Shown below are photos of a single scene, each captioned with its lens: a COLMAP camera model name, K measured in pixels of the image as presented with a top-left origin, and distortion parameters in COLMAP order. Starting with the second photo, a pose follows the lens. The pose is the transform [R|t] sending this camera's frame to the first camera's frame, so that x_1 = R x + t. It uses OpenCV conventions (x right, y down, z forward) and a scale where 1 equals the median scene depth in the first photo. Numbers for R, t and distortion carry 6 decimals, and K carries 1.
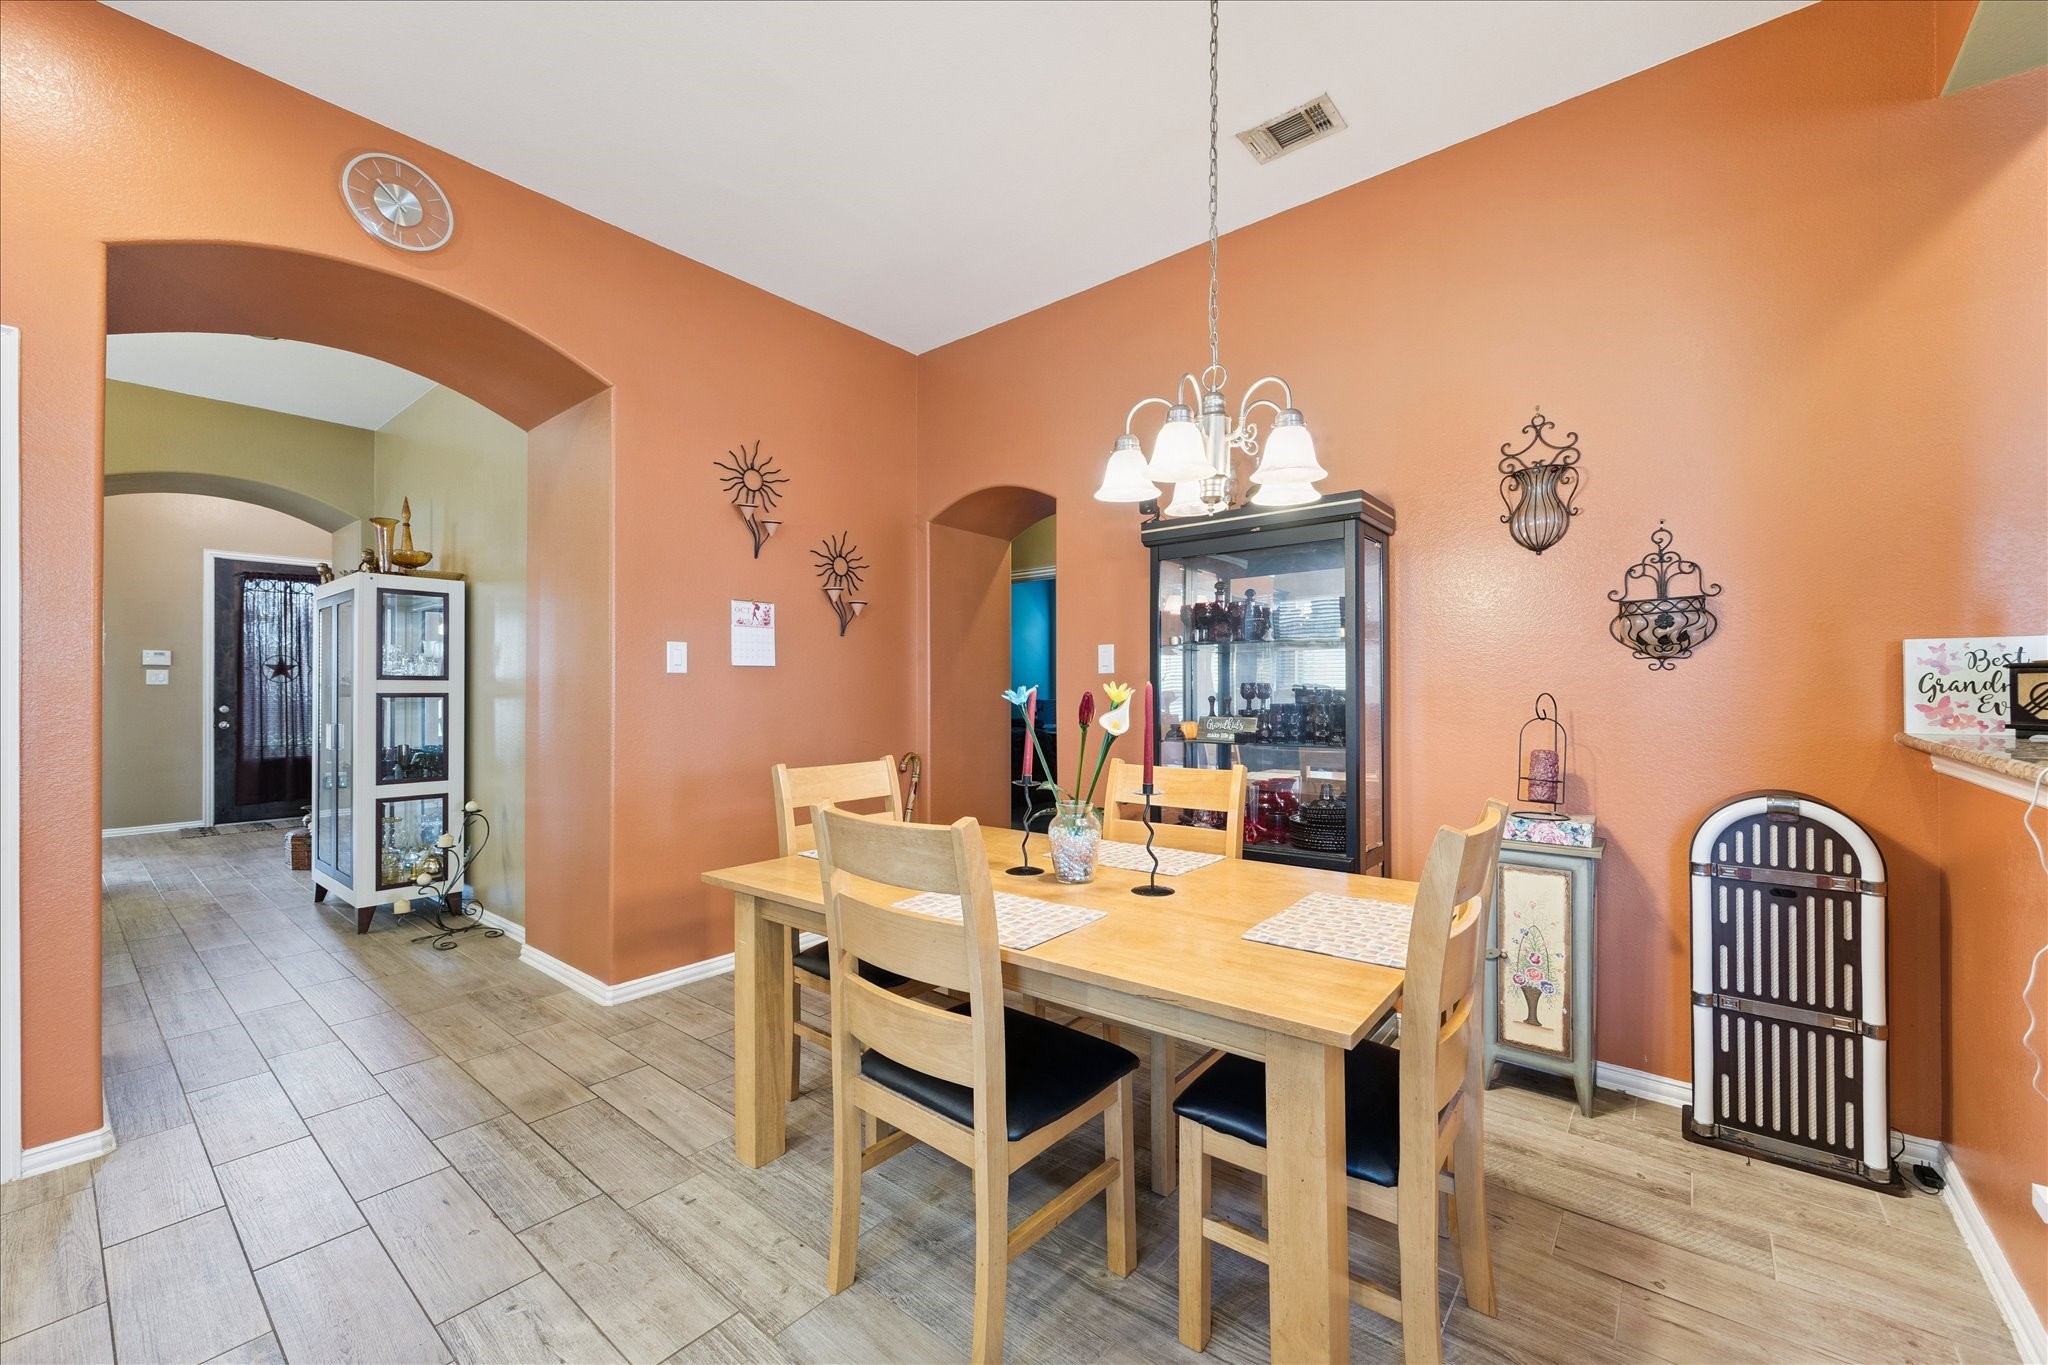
lens RADIAL K [[791.0, 0, 1023.4], [0, 791.0, 687.3], [0, 0, 1]] dist [-0.001279, 0.000182]
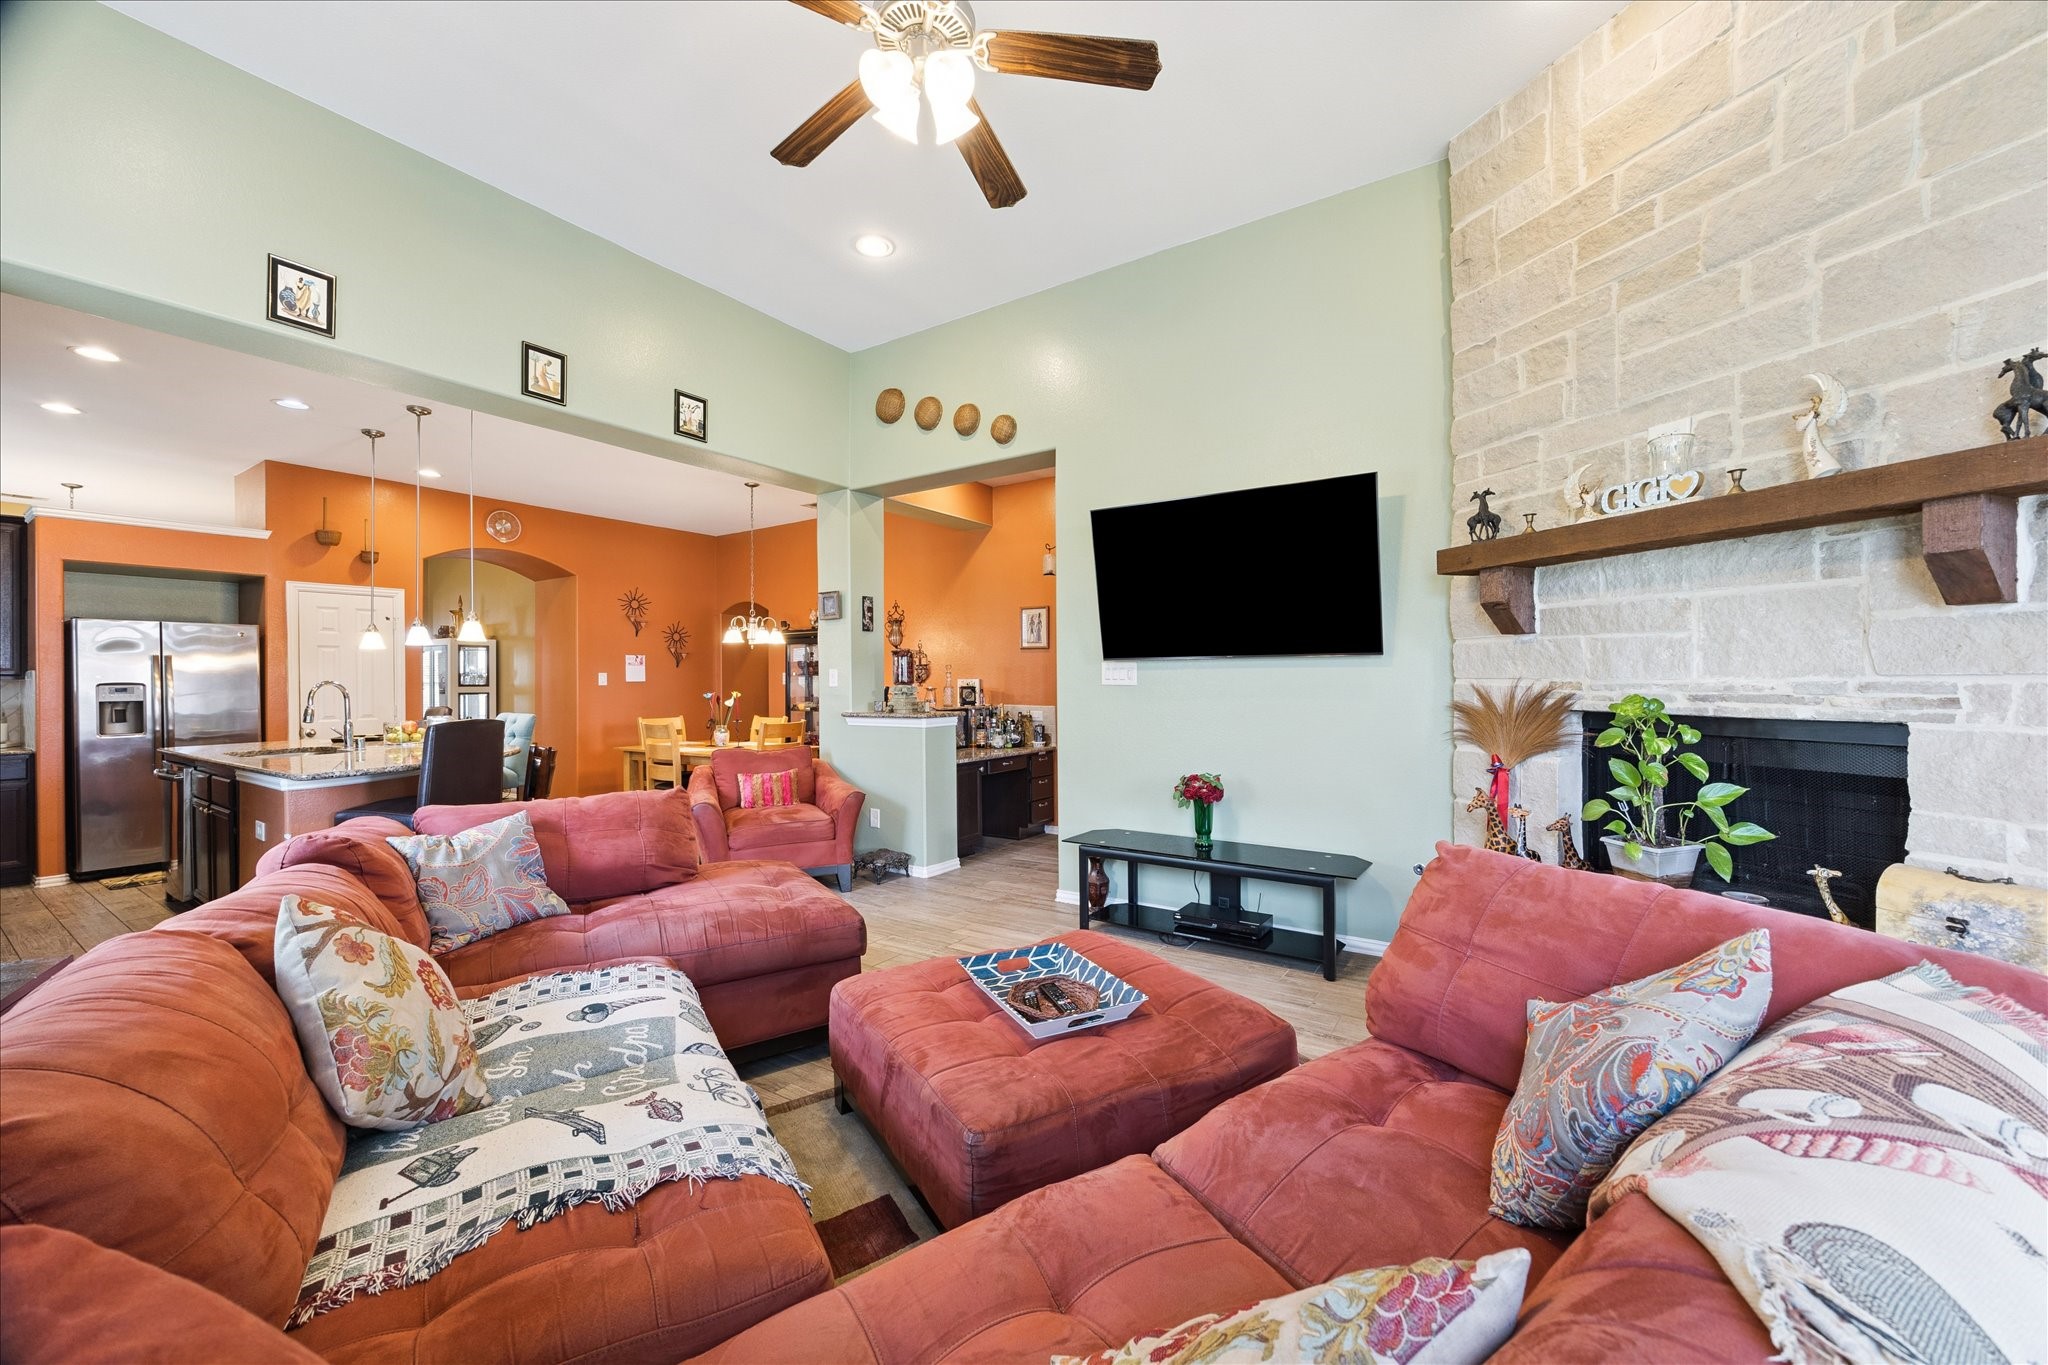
lens RADIAL K [[791.0, 0, 1018.2], [0, 791.0, 683.0], [0, 0, 1]] dist [-0.001279, 0.000182]
pose [[0.996093, -0.001289, 0.088306, 0.820691], [0.000482, 0.999958, 0.009164, -0.059692], [-0.088314, -0.009086, 0.996051, -2.031244]]
